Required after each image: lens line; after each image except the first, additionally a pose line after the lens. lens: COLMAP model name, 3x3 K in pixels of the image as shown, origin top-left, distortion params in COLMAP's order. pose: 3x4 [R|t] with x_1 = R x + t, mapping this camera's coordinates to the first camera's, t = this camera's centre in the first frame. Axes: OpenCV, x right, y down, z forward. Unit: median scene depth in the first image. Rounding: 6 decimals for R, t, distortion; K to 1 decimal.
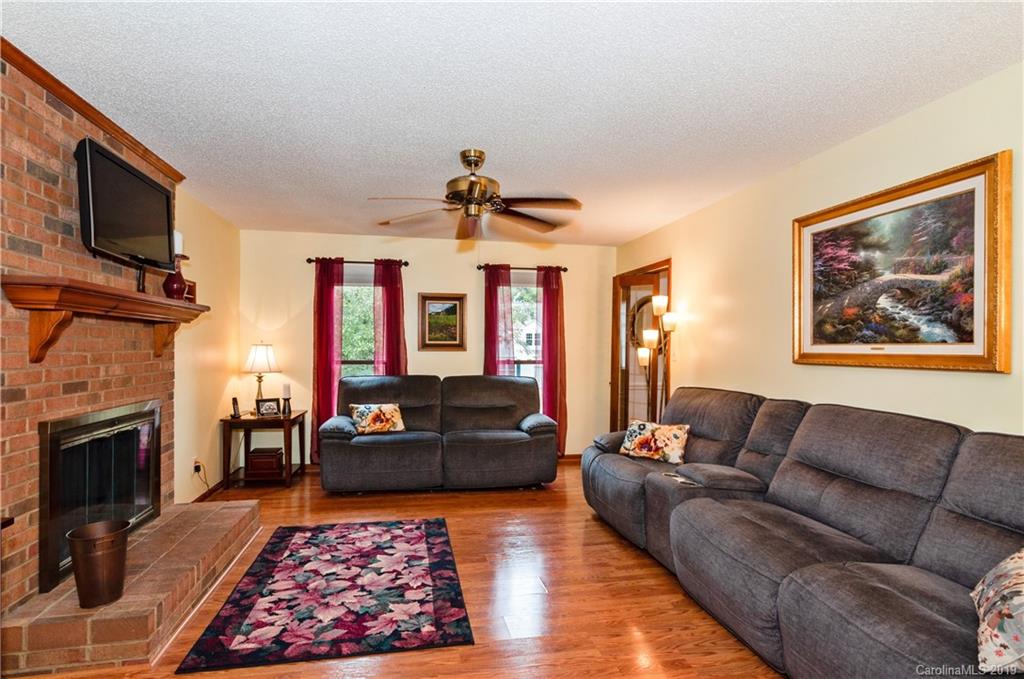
lens RADIAL K [[499.1, 0, 507.4], [0, 499.1, 338.0], [0, 0, 1]] dist [-0.001347, -0.010098]
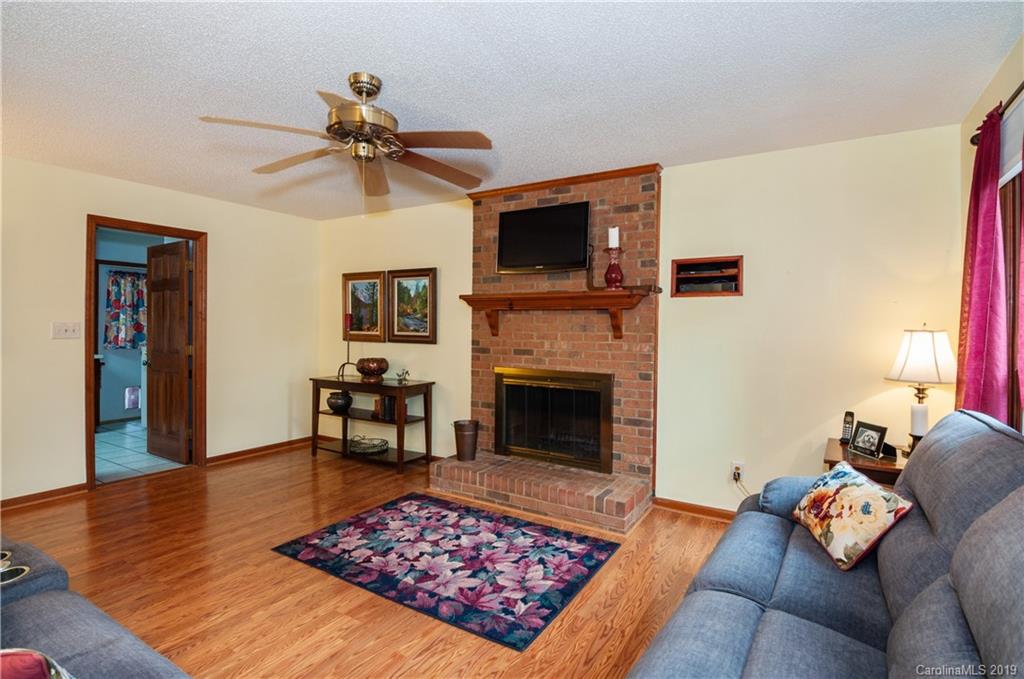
lens RADIAL K [[499.1, 0, 507.4], [0, 499.1, 338.0], [0, 0, 1]] dist [-0.001347, -0.010098]
pose [[-0.680186, 0.002372, -0.733035, 0.332059], [-0.002788, 0.999979, 0.005823, 0.031526], [0.733034, 0.006005, -0.680166, 1.654280]]
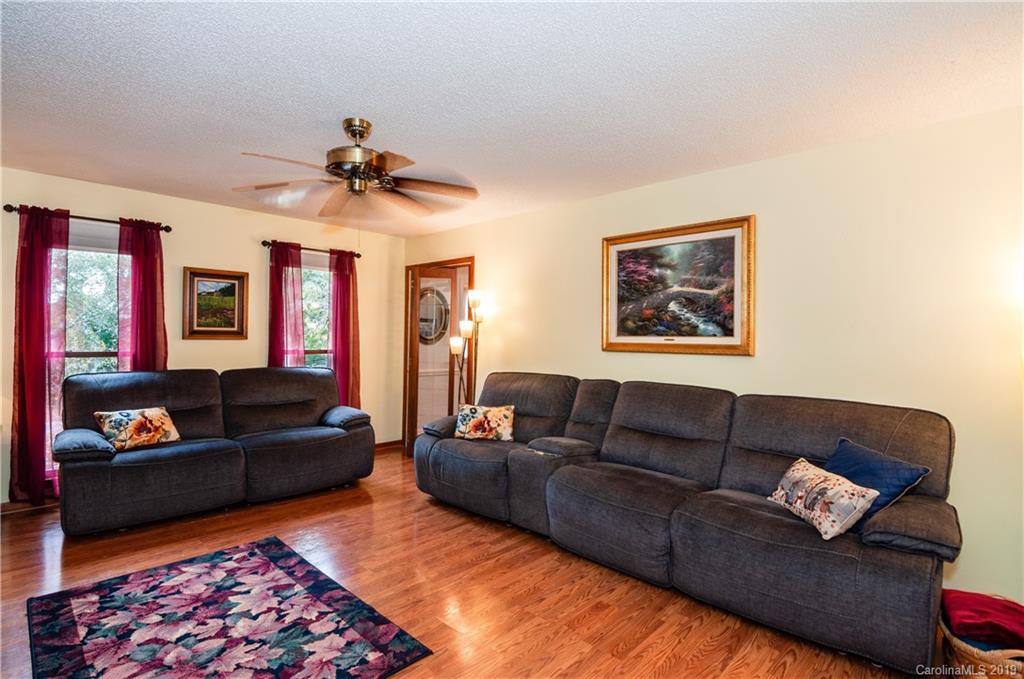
lens RADIAL K [[485.5, 0, 506.1], [0, 485.5, 320.3], [0, 0, 1]] dist [-0.013822, -0.008158]
pose [[0.822888, 0.024310, 0.567684, -0.341320], [-0.018096, 0.999699, -0.016579, -0.001831], [-0.567916, 0.003369, 0.823080, 0.118513]]
